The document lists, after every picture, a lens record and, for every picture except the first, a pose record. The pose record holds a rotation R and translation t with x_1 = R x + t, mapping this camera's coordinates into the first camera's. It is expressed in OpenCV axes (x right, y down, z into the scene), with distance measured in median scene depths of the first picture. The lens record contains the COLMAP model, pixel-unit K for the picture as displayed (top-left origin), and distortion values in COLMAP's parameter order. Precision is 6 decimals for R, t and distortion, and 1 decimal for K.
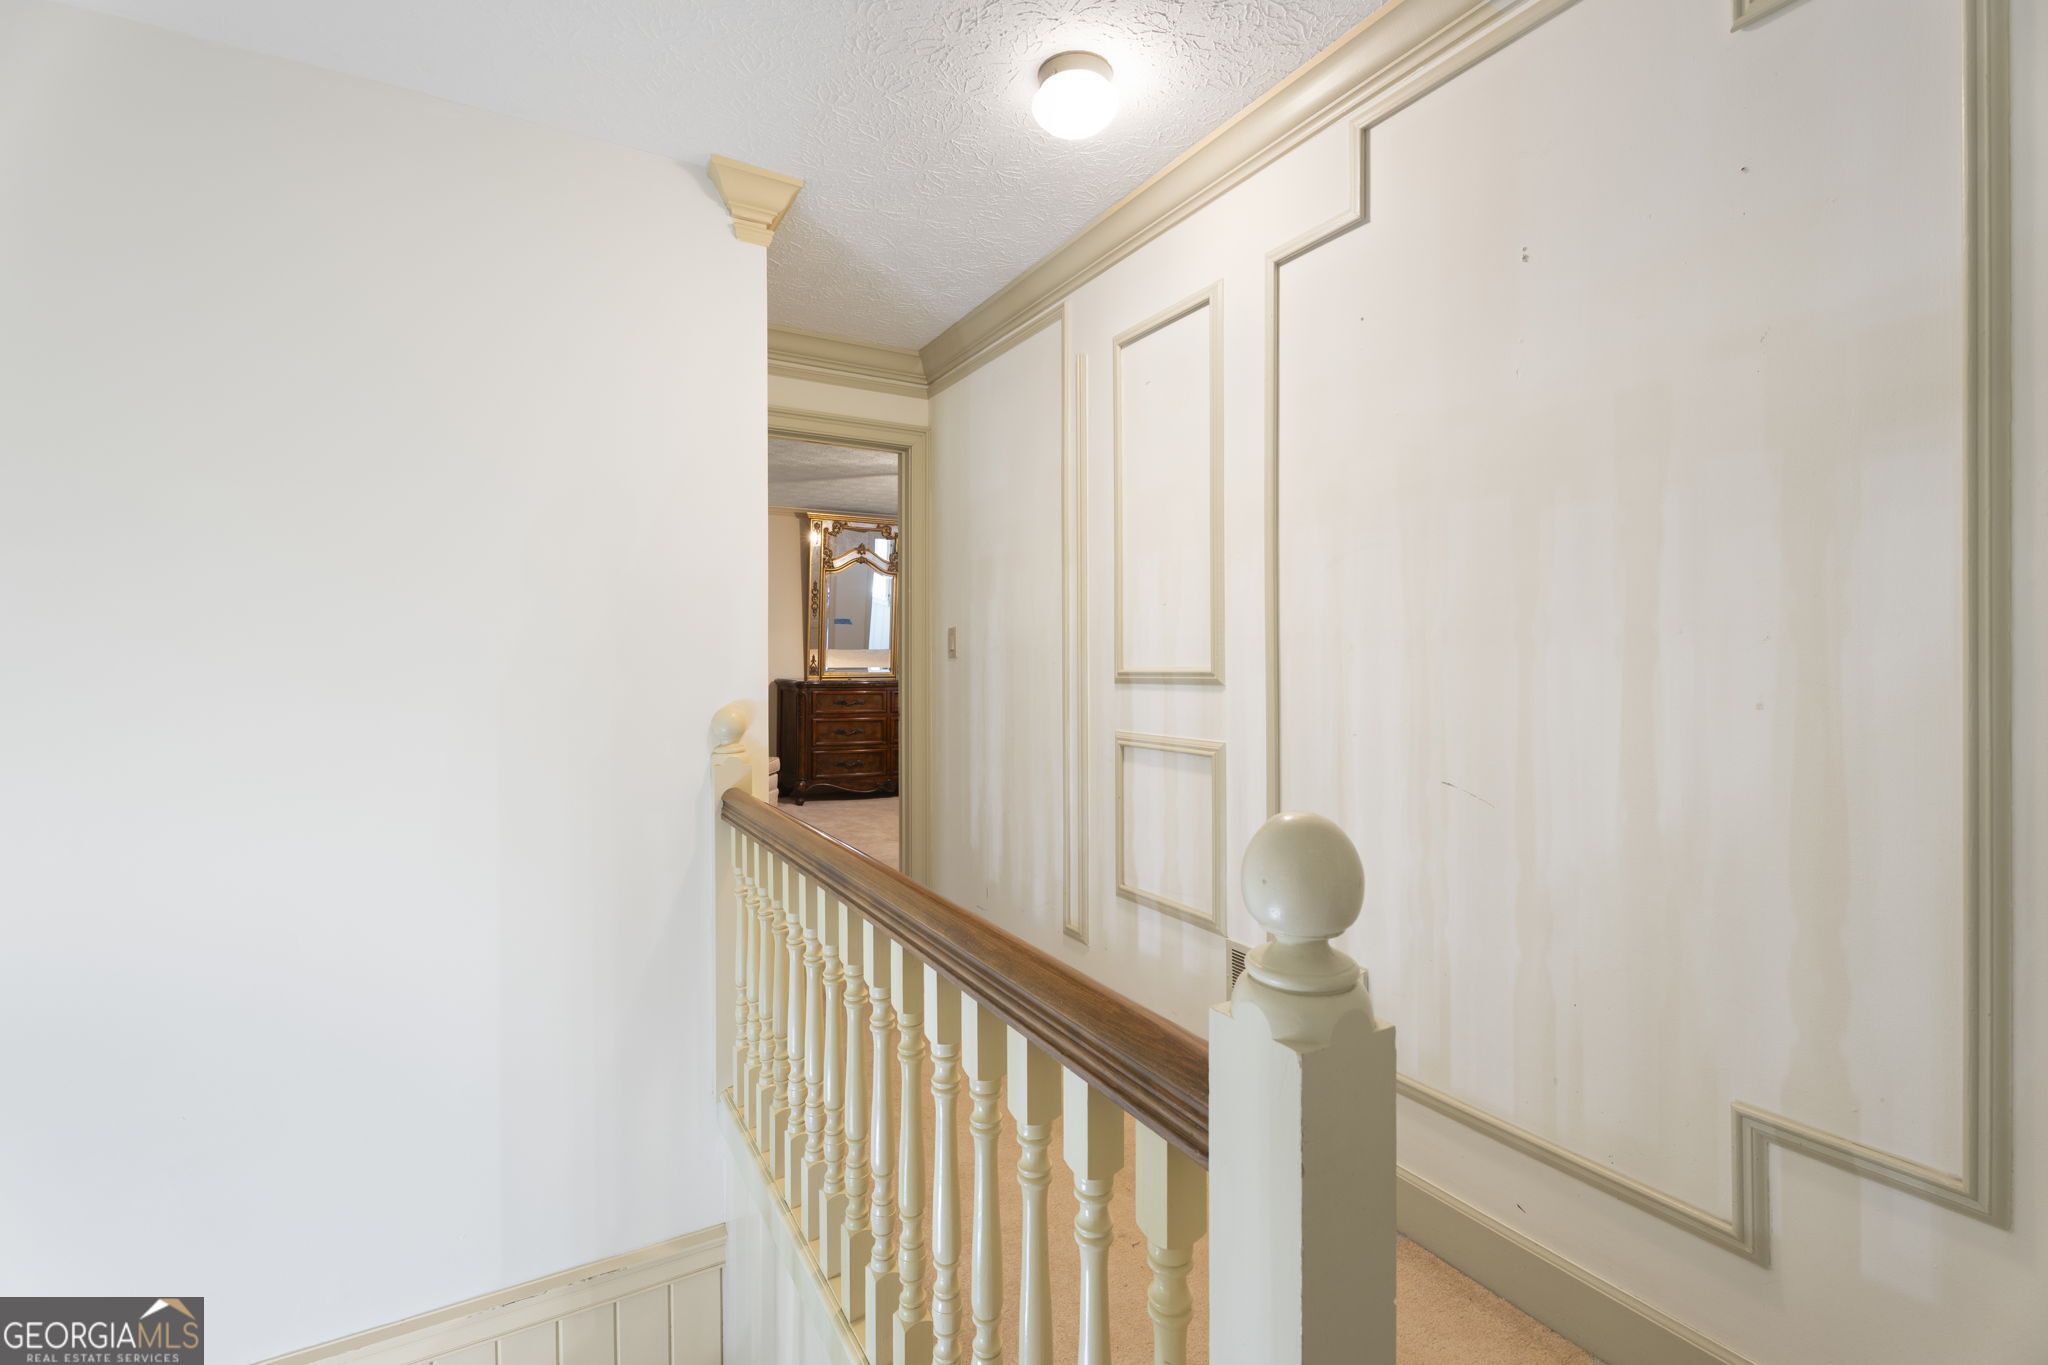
lens RADIAL K [[919.2, 0, 1035.8], [0, 919.2, 676.0], [0, 0, 1]] dist [0.002435, -0.000041]
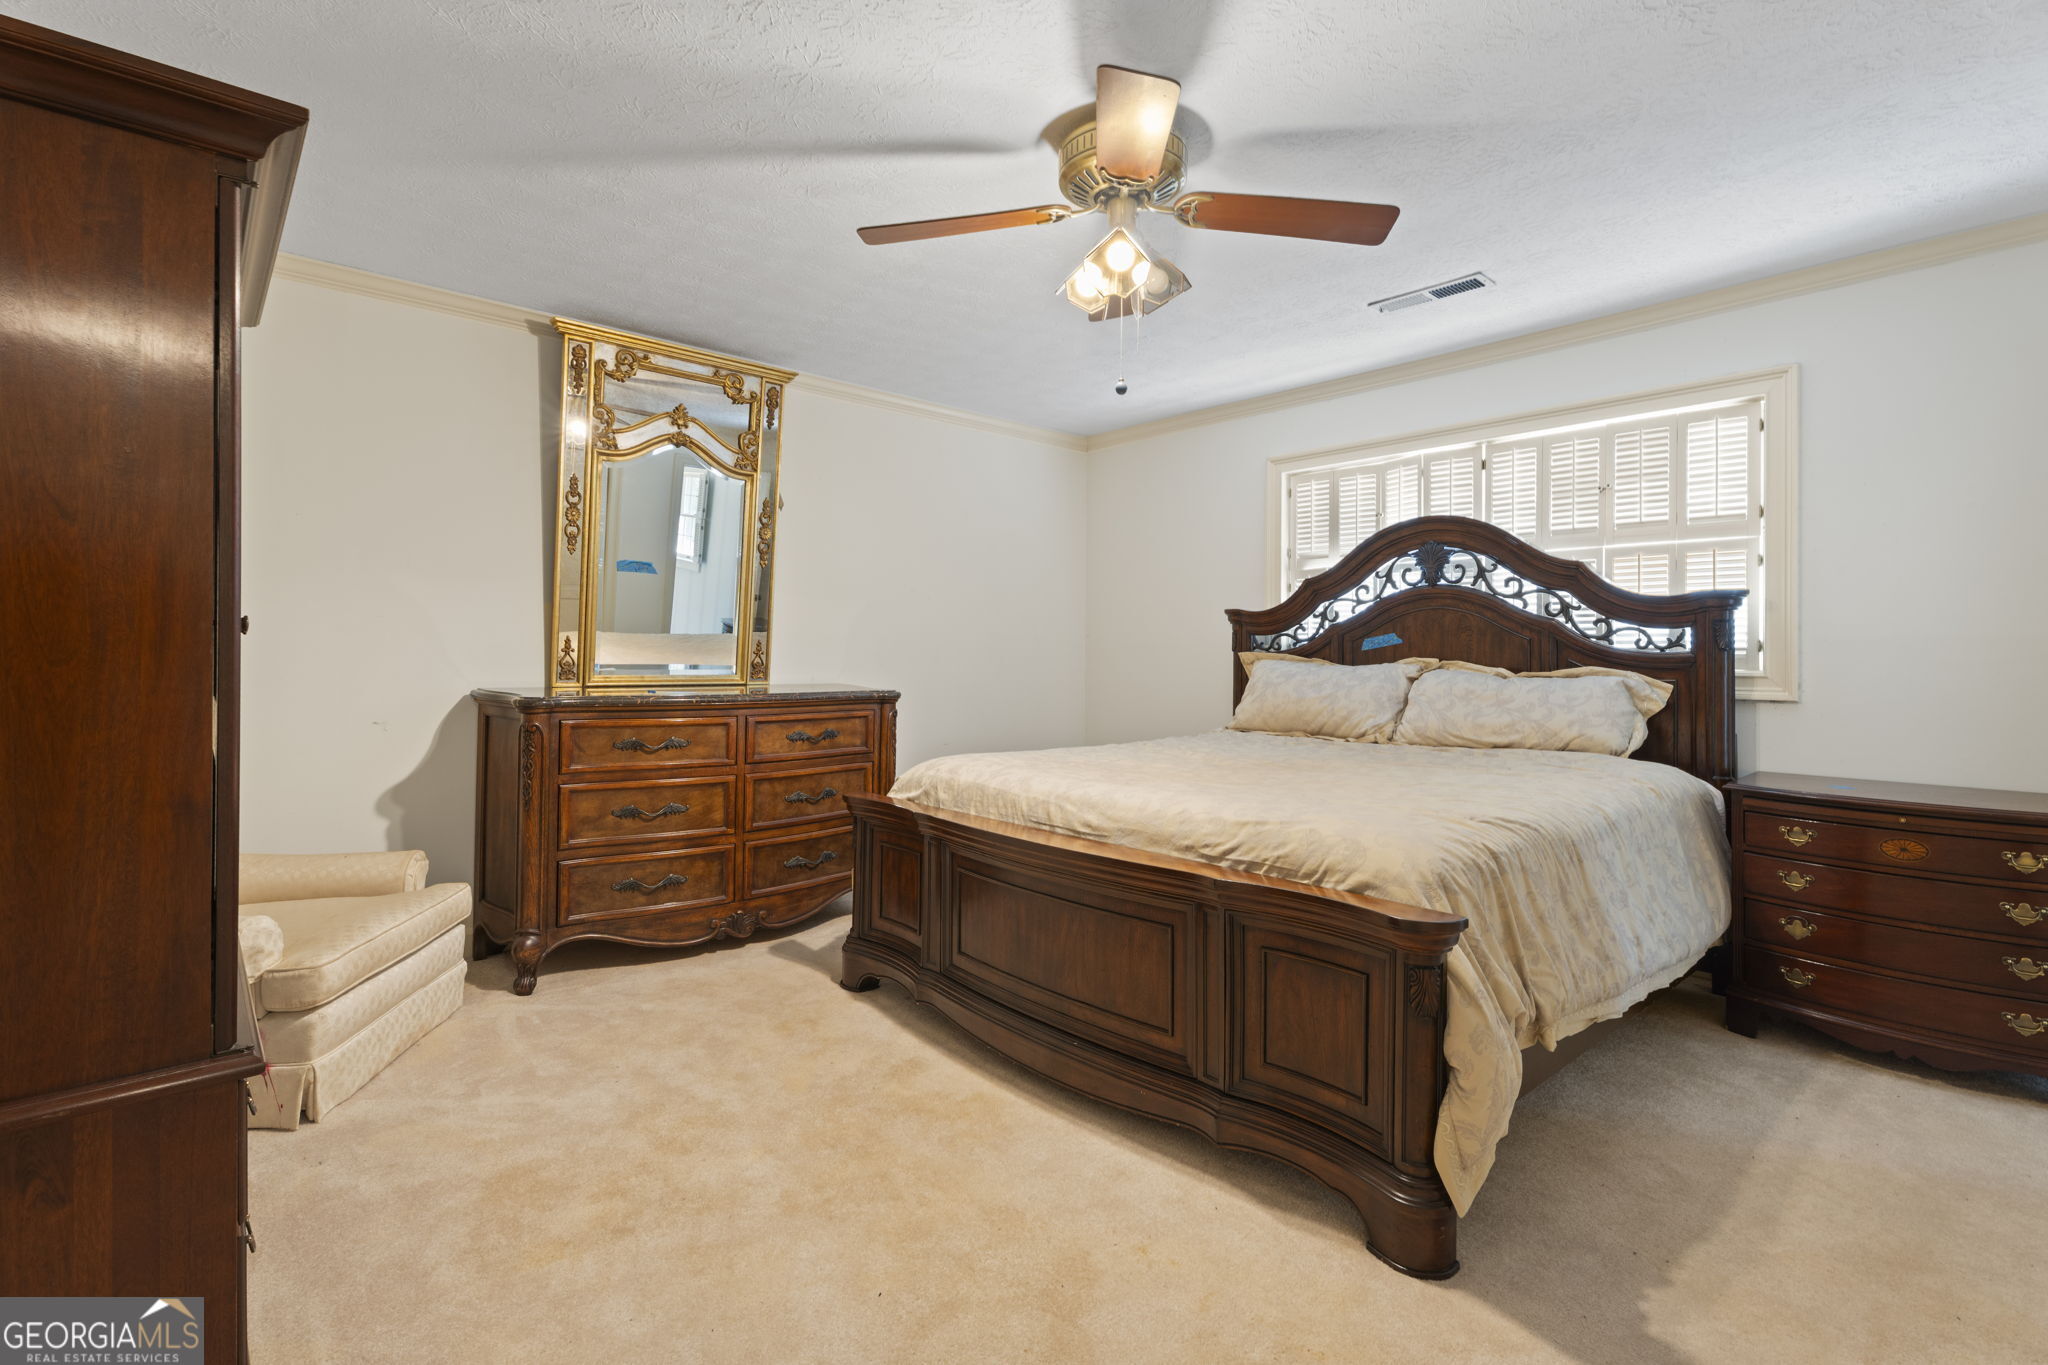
lens RADIAL K [[919.2, 0, 1005.4], [0, 919.2, 664.2], [0, 0, 1]] dist [0.002435, -0.000041]
pose [[0.979791, 0.012757, 0.199615, -0.119628], [-0.010122, 0.999848, -0.014219, -0.005178], [-0.199766, 0.011912, 0.979771, 0.510426]]
